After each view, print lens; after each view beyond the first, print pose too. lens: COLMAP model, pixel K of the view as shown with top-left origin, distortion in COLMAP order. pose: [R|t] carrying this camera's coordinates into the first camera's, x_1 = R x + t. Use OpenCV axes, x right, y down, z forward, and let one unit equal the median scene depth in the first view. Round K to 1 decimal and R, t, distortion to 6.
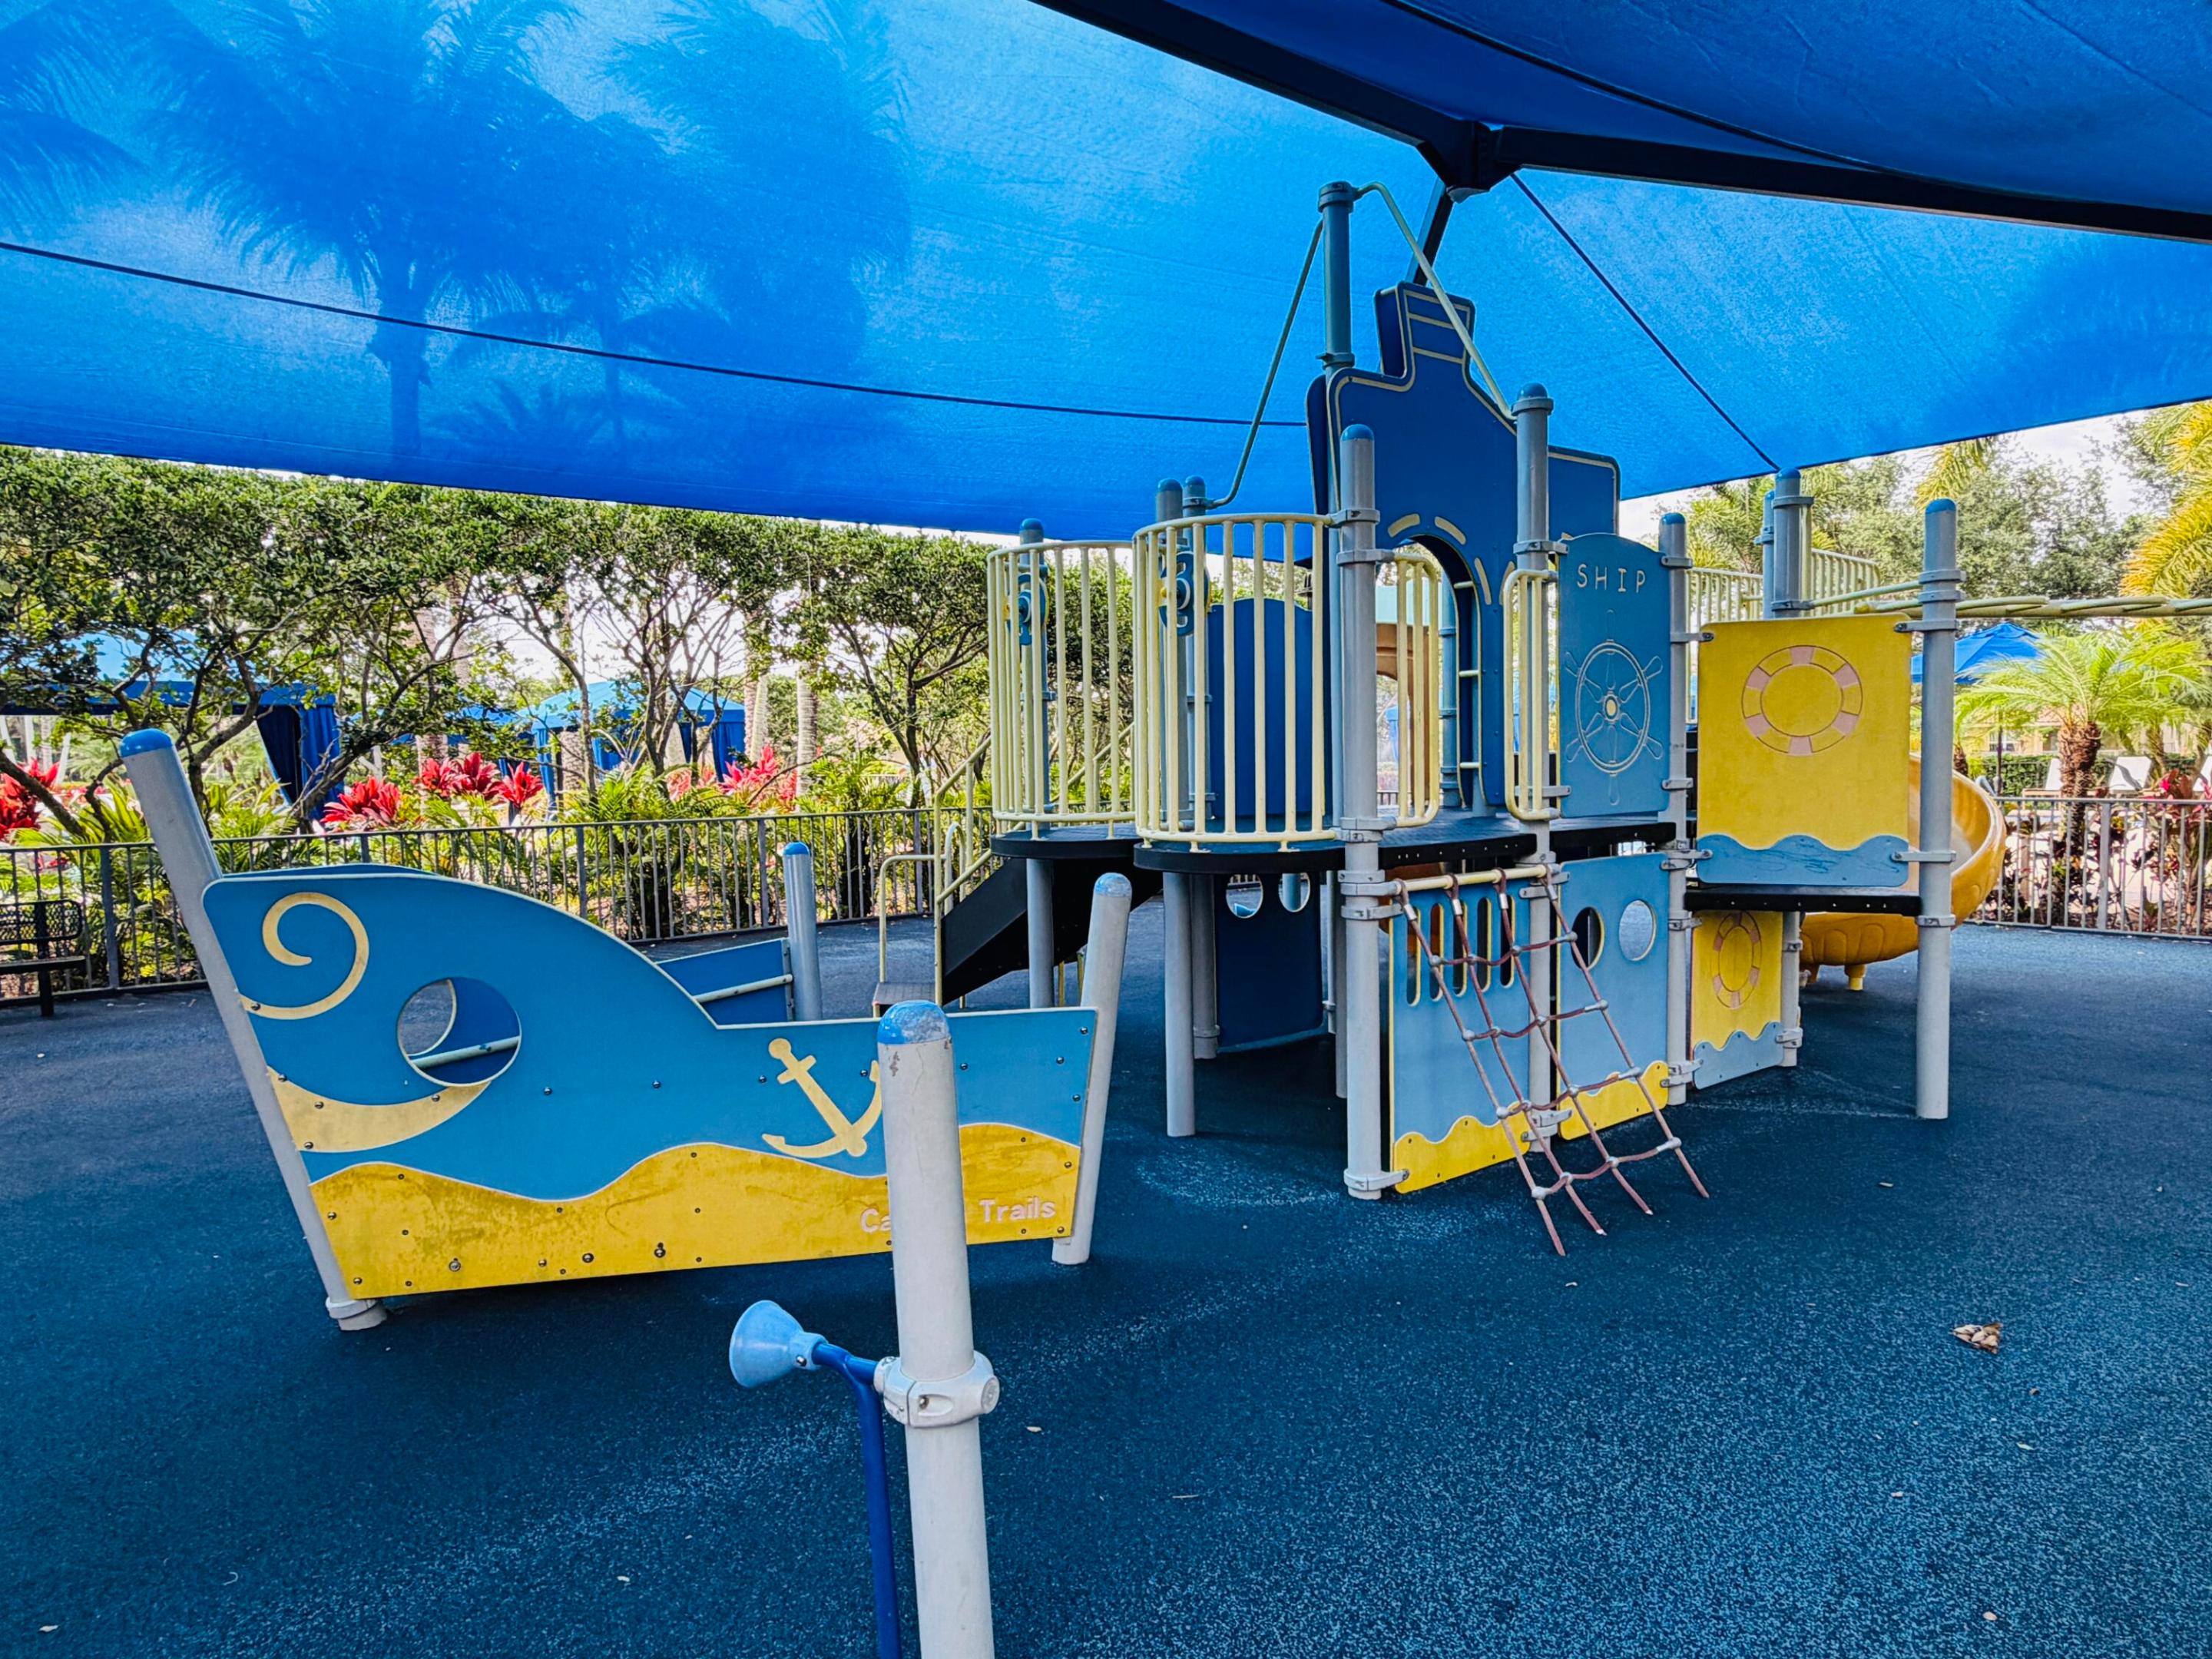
lens RADIAL K [[1317.1, 0, 1106.0], [0, 1317.1, 829.5], [0, 0, 1]] dist [0.000088, 0.000998]
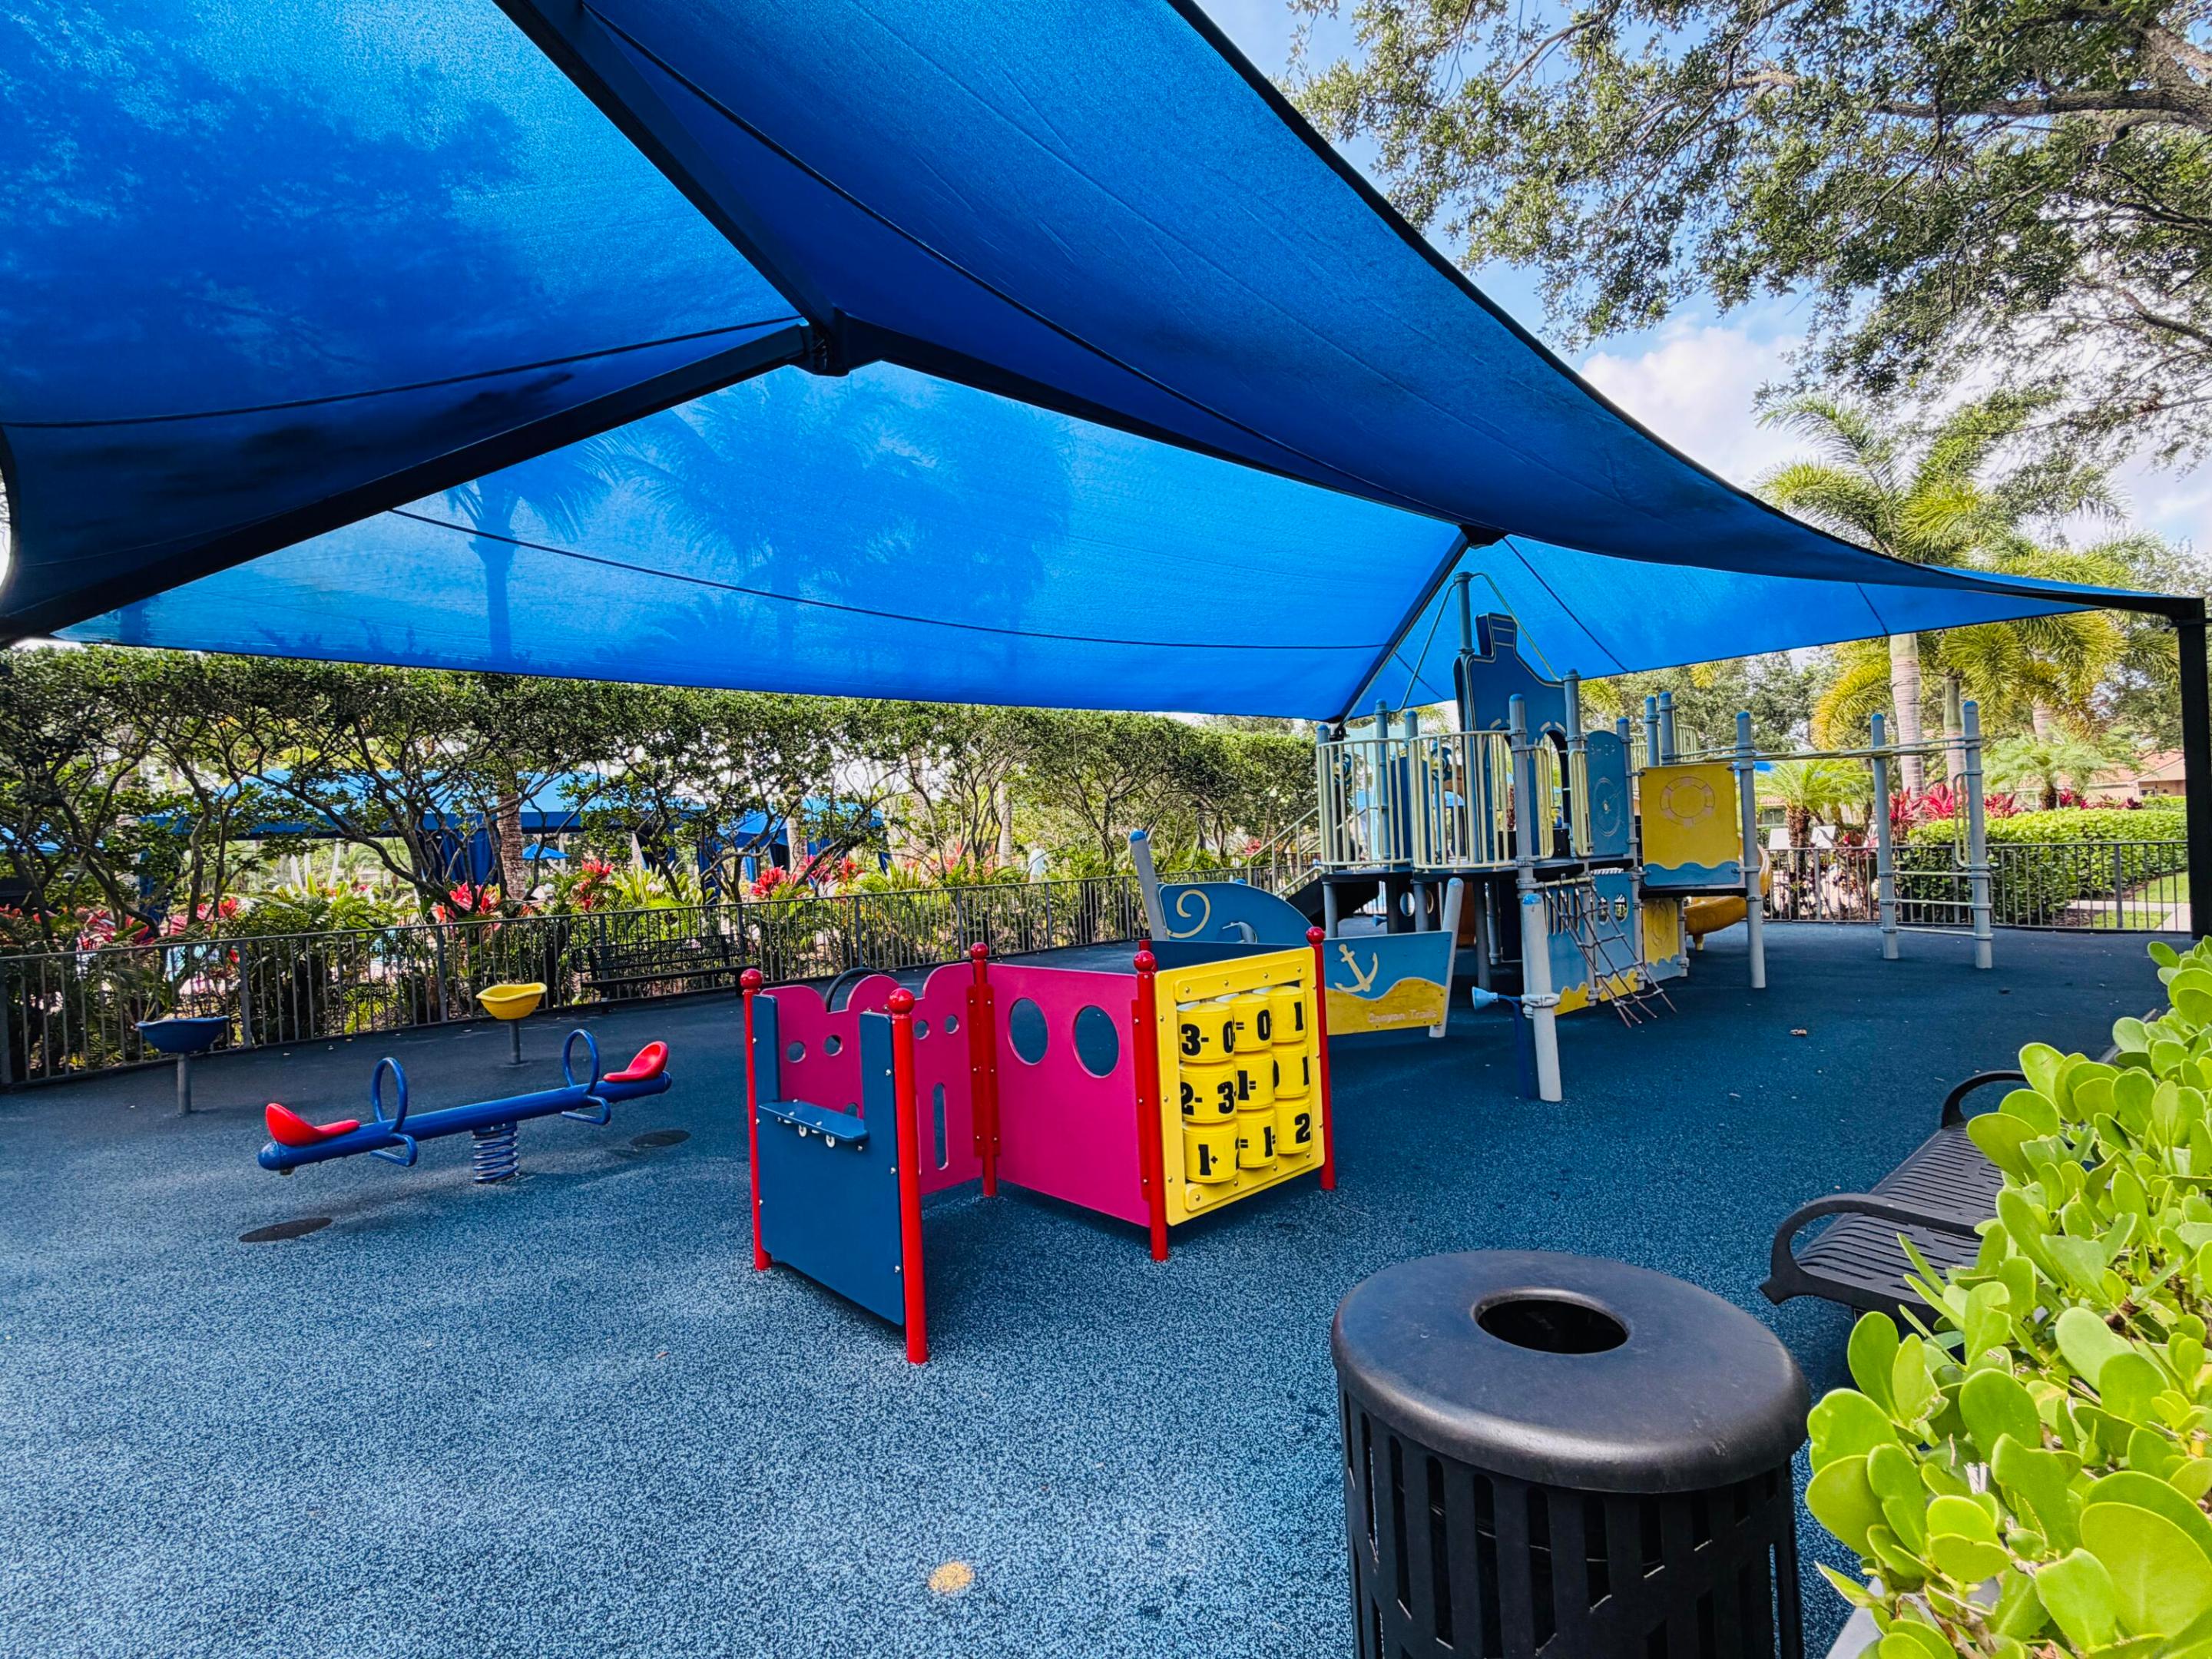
lens RADIAL K [[1023.3, 0, 1106.0], [0, 1023.3, 829.5], [0, 0, 1]] dist [0.000241, -0.000085]
pose [[0.998248, -0.027070, 0.052619, -0.473053], [0.030855, 0.996890, -0.072518, 0.038453], [-0.050492, 0.074014, 0.995978, -0.580477]]
